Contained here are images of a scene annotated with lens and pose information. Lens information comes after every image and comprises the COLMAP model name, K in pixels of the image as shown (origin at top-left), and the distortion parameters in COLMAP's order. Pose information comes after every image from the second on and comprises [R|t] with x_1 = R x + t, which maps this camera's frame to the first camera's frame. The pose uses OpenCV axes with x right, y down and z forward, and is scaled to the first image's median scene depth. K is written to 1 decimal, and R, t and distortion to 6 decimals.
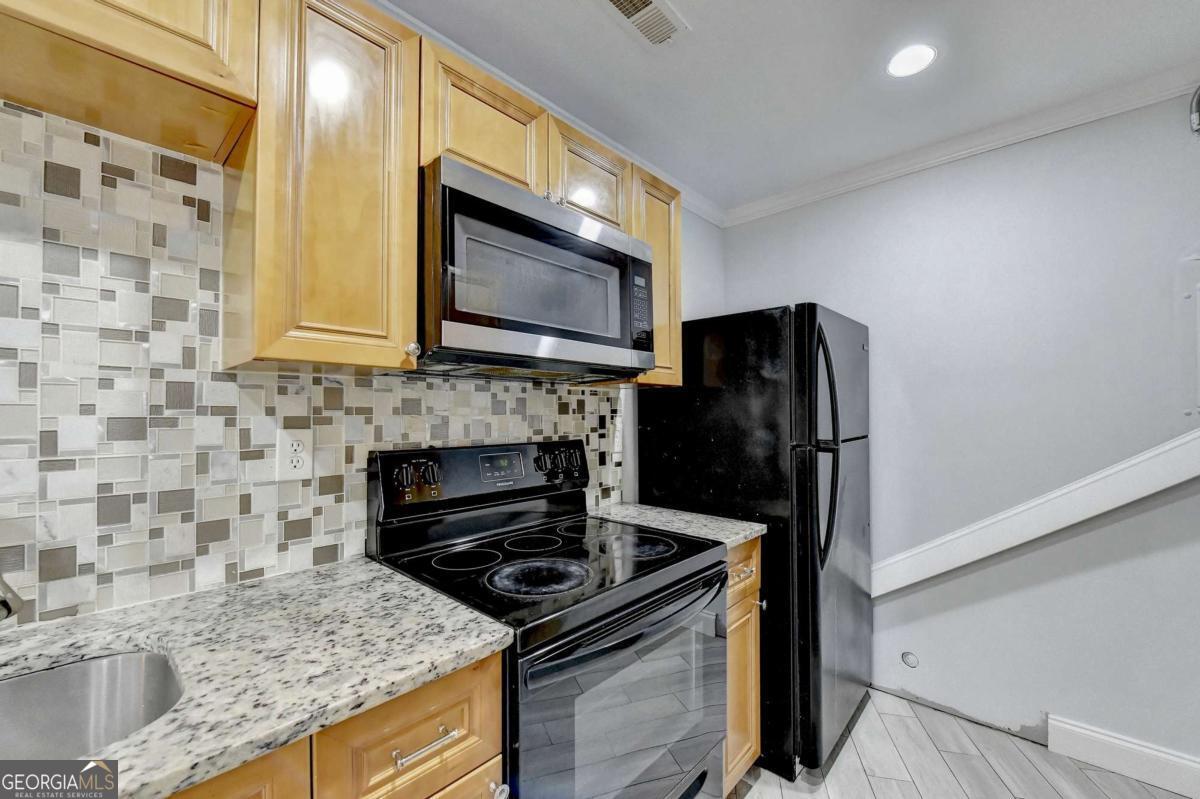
lens RADIAL K [[495.8, 0, 589.5], [0, 495.8, 407.0], [0, 0, 1]] dist [-0.010424, -0.001395]
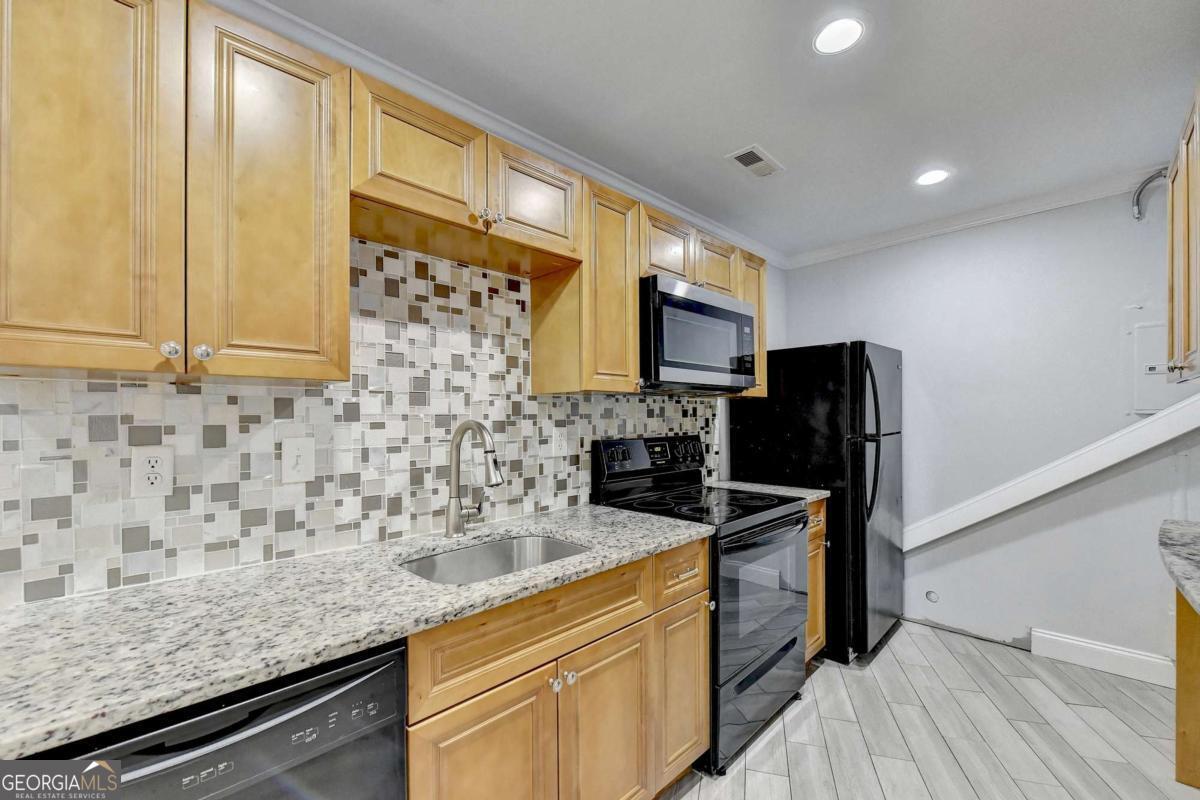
lens RADIAL K [[495.8, 0, 593.0], [0, 495.8, 421.0], [0, 0, 1]] dist [-0.010424, -0.001395]
pose [[0.998739, -0.006430, -0.049793, -0.342544], [0.007569, 0.999713, 0.022721, -0.013618], [0.049632, -0.023069, 0.998501, -0.632310]]
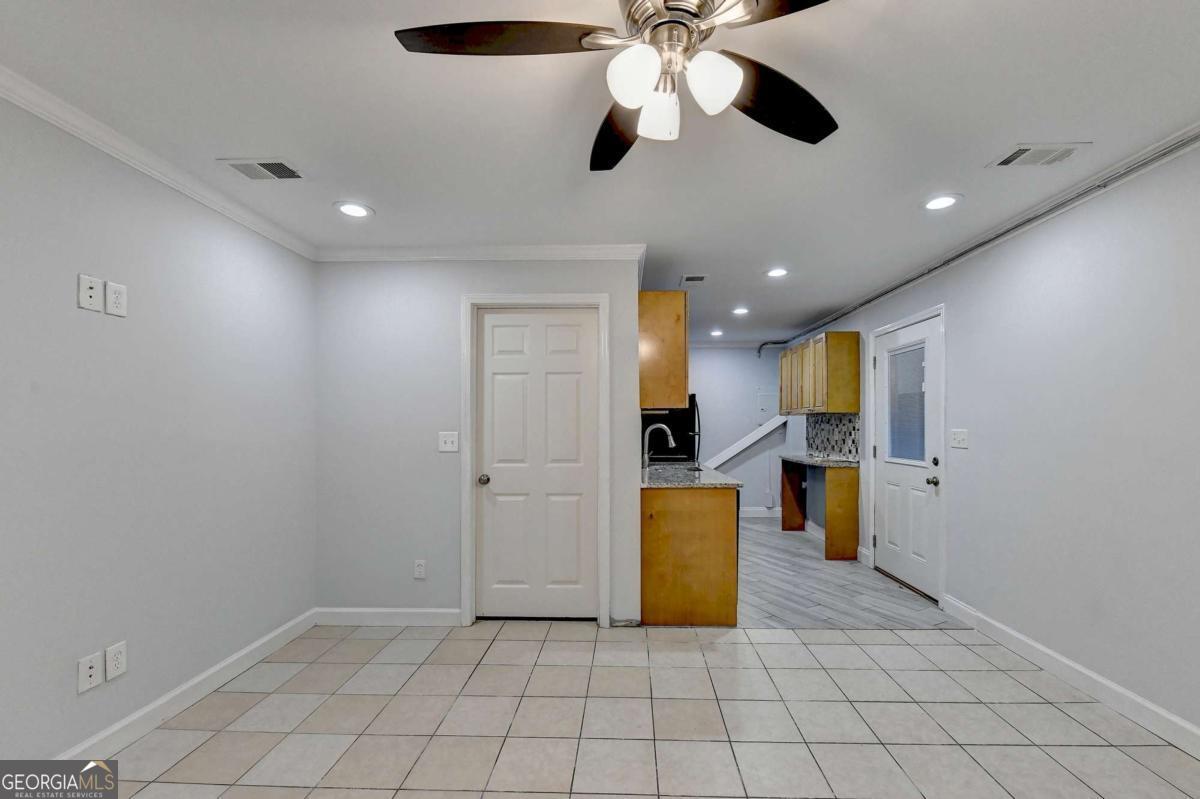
lens RADIAL K [[495.8, 0, 594.8], [0, 495.8, 428.8], [0, 0, 1]] dist [-0.010424, -0.001395]
pose [[0.781095, -0.005183, 0.624391, -2.962044], [-0.006402, 0.999847, 0.016307, -0.013338], [-0.624380, -0.016735, 0.780942, -1.720517]]
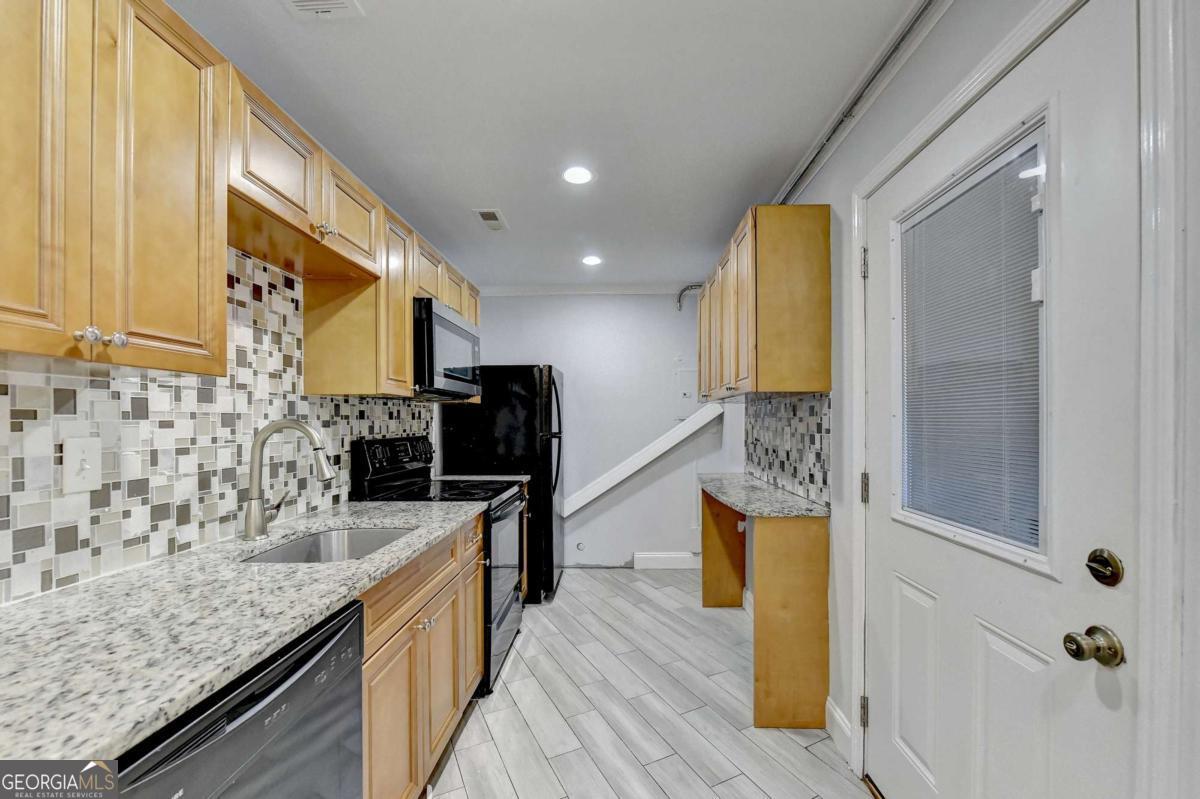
lens RADIAL K [[495.8, 0, 619.8], [0, 495.8, 425.5], [0, 0, 1]] dist [-0.010424, -0.001395]
pose [[0.742085, -0.008245, 0.670255, -0.868738], [-0.007129, 0.999771, 0.020192, -0.005061], [-0.670268, -0.019763, 0.741856, -0.874439]]
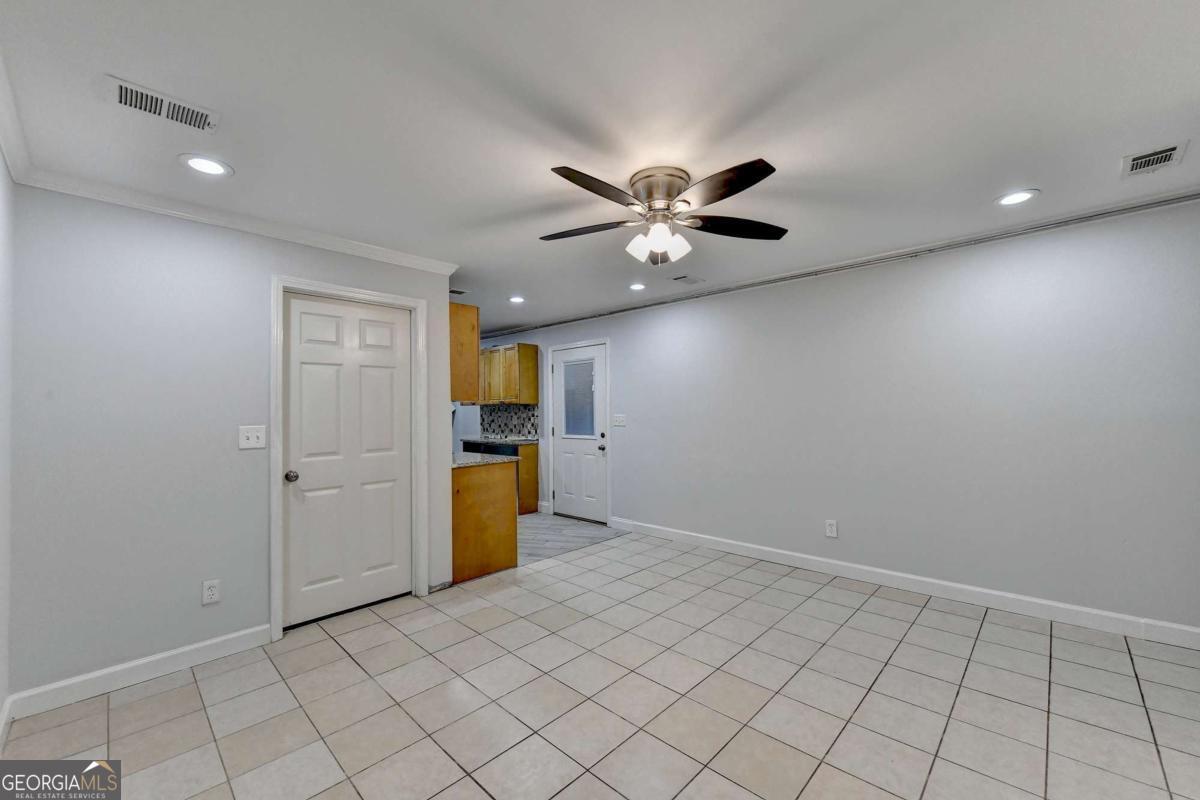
lens RADIAL K [[495.8, 0, 609.1], [0, 495.8, 404.3], [0, 0, 1]] dist [-0.010424, -0.001395]
pose [[0.031158, 0.011038, 0.999454, -4.048407], [0.001932, 0.999936, -0.011103, -0.020282], [-0.999513, 0.002277, 0.031134, -1.010587]]
